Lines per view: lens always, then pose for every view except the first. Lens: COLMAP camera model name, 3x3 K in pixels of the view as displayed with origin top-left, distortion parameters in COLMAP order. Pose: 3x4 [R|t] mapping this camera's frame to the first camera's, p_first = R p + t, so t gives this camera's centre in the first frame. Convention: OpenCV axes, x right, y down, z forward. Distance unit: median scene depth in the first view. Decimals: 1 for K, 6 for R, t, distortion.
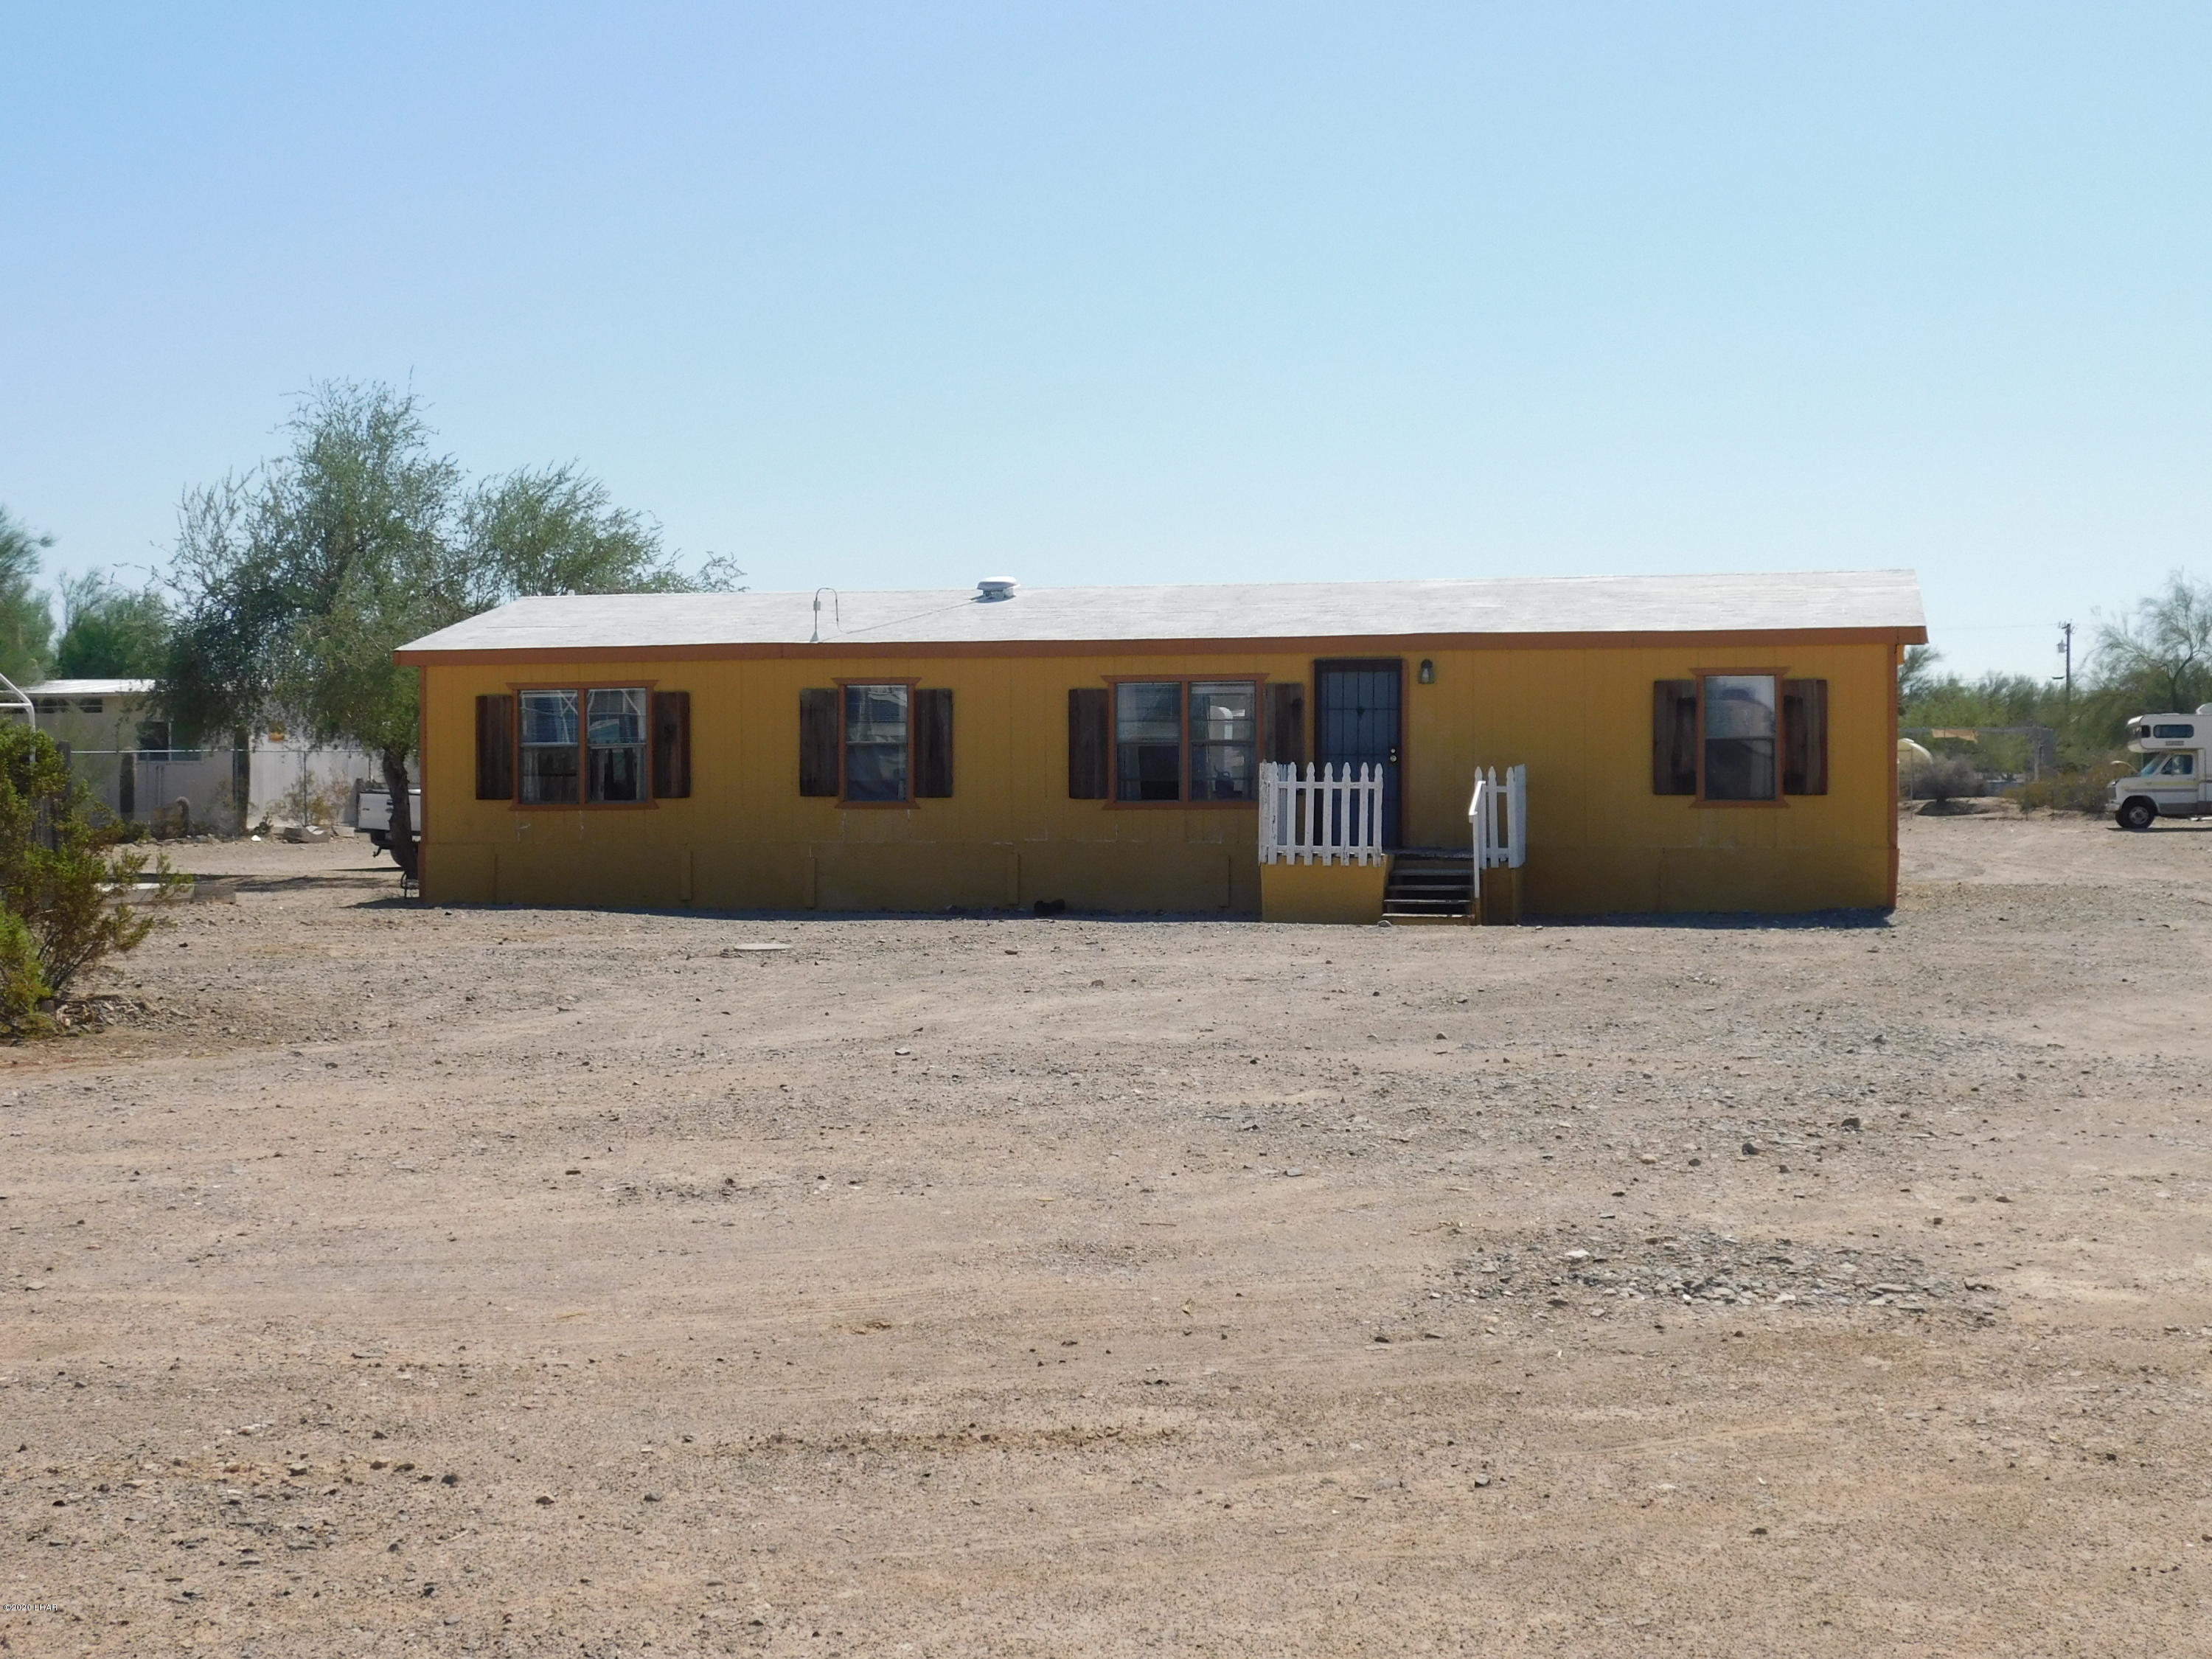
lens RADIAL K [[2908.0, 0, 1100.8], [0, 2908.0, 836.1], [0, 0, 1]] dist [0.179162, 0.000000]
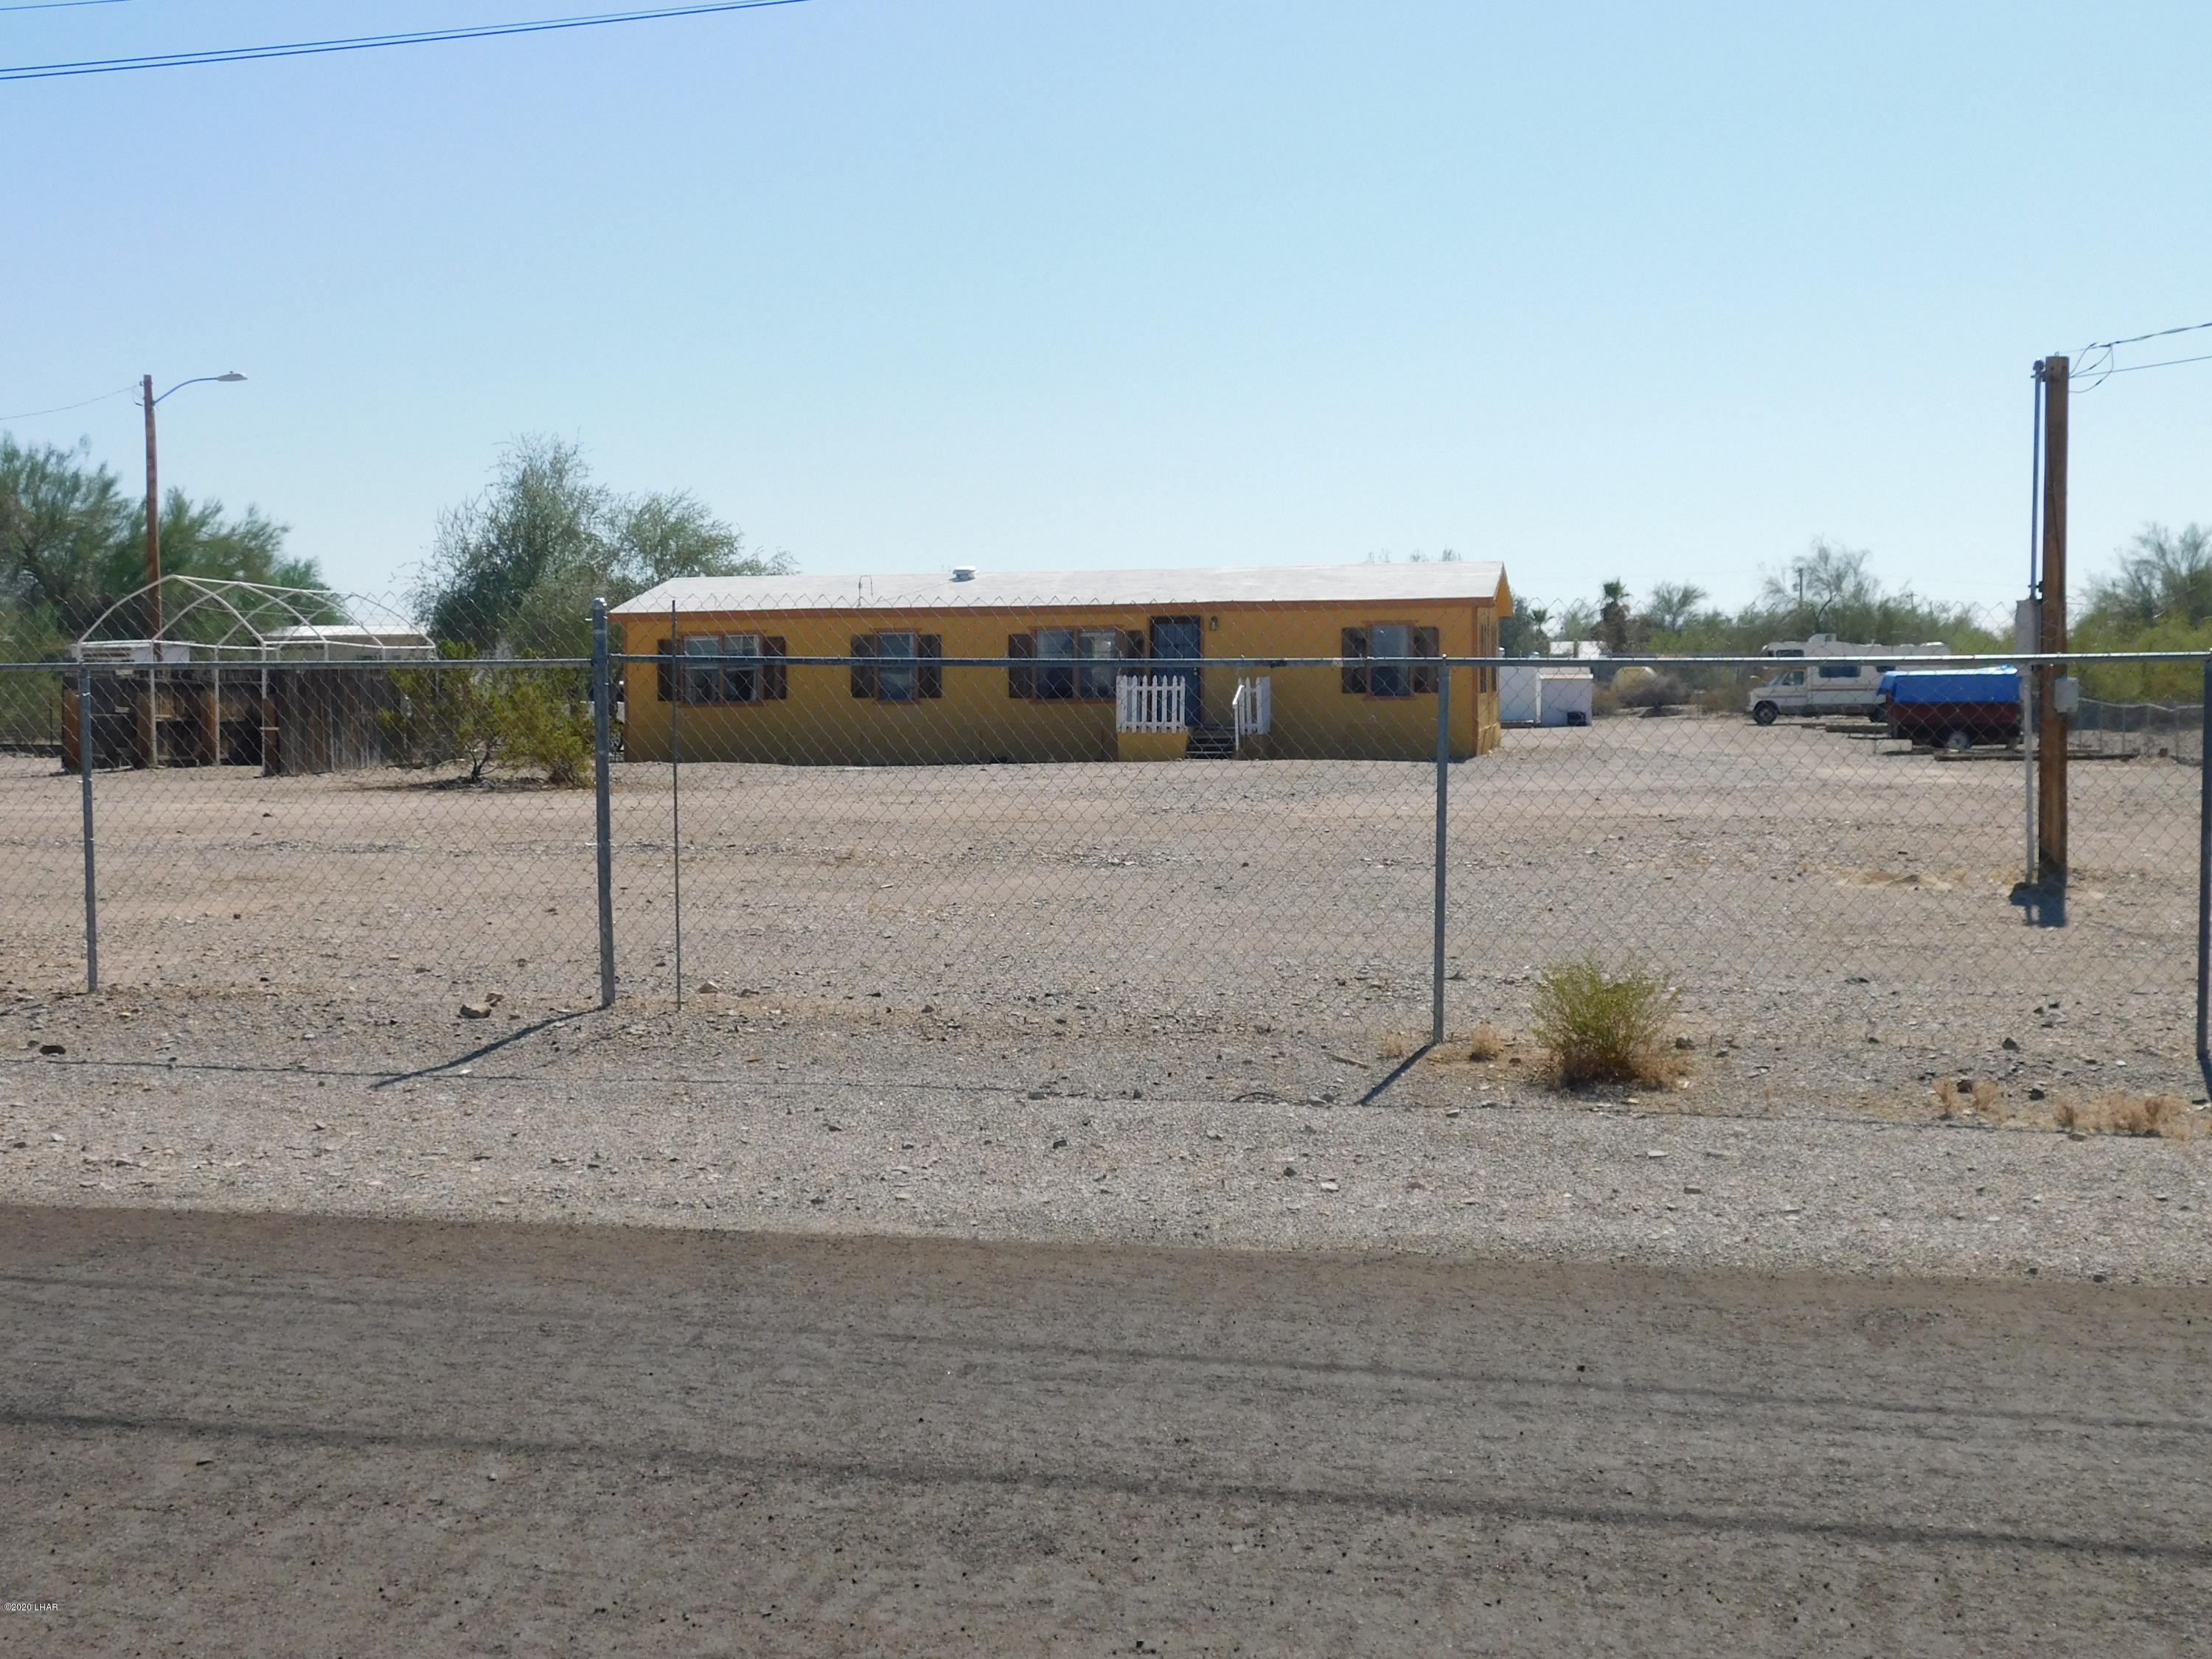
lens RADIAL K [[2590.6, 0, 1118.5], [0, 2590.6, 824.5], [0, 0, 1]] dist [0.099223, 0.000000]
pose [[0.999405, -0.009105, 0.033266, 0.001446], [0.008182, 0.999581, 0.027781, 0.016256], [-0.033505, -0.027493, 0.999060, -0.439262]]
